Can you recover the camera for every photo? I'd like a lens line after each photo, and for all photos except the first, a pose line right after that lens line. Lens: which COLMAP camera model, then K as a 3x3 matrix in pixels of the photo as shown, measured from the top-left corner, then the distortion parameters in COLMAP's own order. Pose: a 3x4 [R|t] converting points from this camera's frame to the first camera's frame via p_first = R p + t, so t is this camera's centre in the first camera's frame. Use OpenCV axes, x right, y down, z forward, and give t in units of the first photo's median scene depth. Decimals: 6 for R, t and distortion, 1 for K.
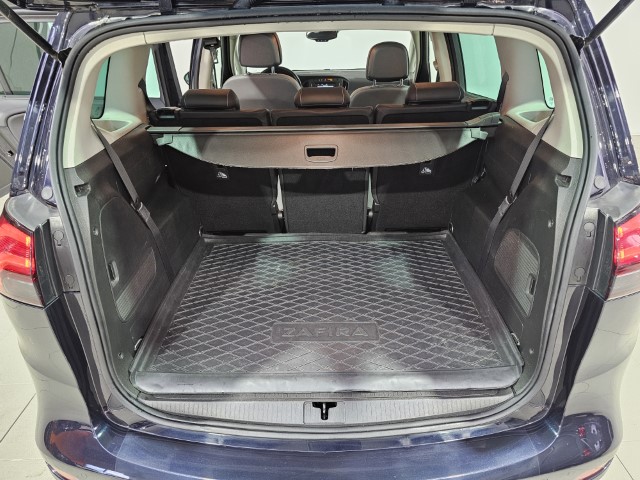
lens RADIAL K [[427.7, 0, 321.5], [0, 427.7, 244.7], [0, 0, 1]] dist [0.041501, -0.031947]
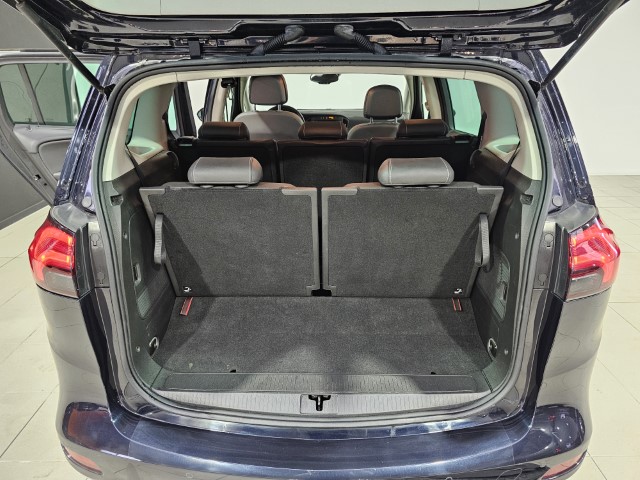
lens RADIAL K [[427.7, 0, 319.1], [0, 427.7, 238.2], [0, 0, 1]] dist [0.041501, -0.031947]
pose [[0.999812, 0.018227, -0.006582, 0.006132], [-0.018781, 0.995089, -0.097182, 0.072986], [0.004778, 0.097287, 0.995245, -0.140615]]
